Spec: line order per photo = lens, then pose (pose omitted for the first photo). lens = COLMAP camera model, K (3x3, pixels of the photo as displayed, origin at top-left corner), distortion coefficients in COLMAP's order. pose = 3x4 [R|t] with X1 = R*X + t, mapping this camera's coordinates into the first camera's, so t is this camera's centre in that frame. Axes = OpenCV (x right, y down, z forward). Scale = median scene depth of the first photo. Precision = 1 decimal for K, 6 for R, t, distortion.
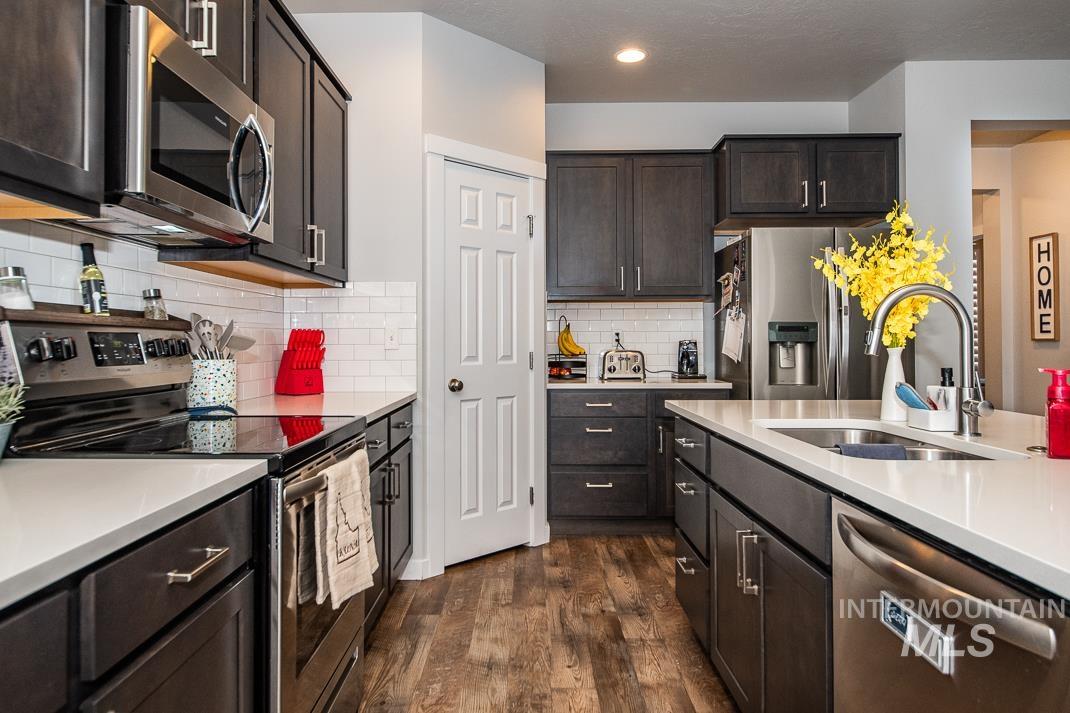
lens RADIAL K [[691.9, 0, 527.2], [0, 691.9, 336.6], [0, 0, 1]] dist [0.036339, 0.002277]
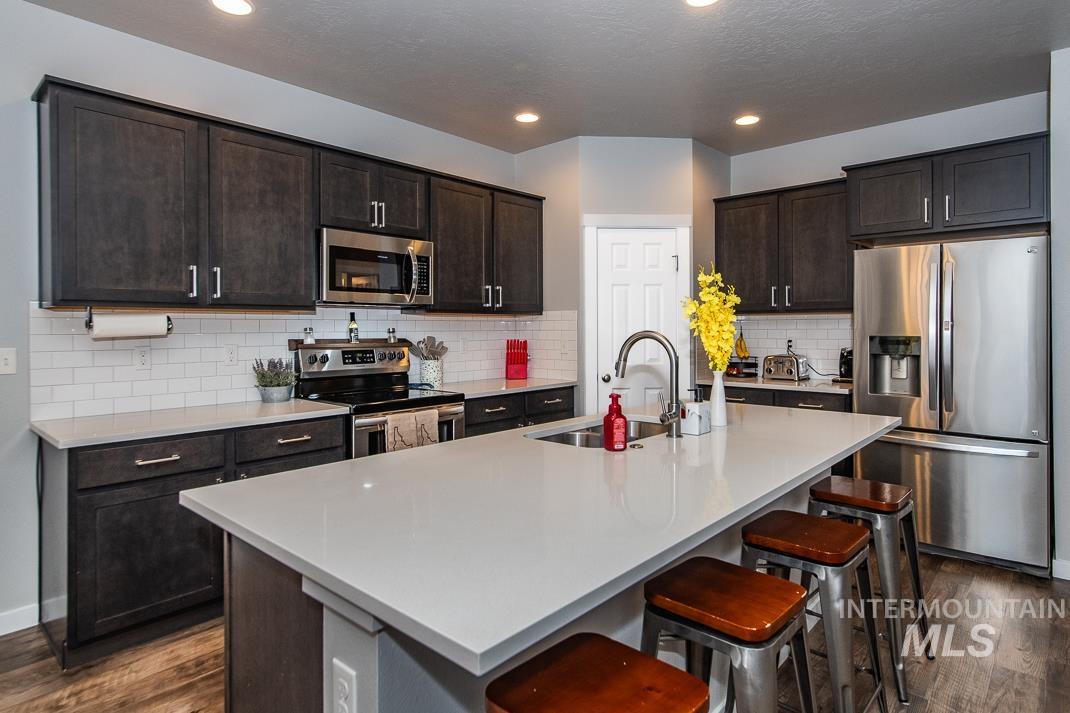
lens RADIAL K [[580.9, 0, 537.8], [0, 580.9, 330.9], [0, 0, 1]] dist [0.000469, -0.000100]
pose [[0.745051, 0.004873, -0.666990, 0.700981], [0.006218, 0.999879, 0.014252, -0.056410], [0.666979, -0.014766, 0.744930, -0.032425]]
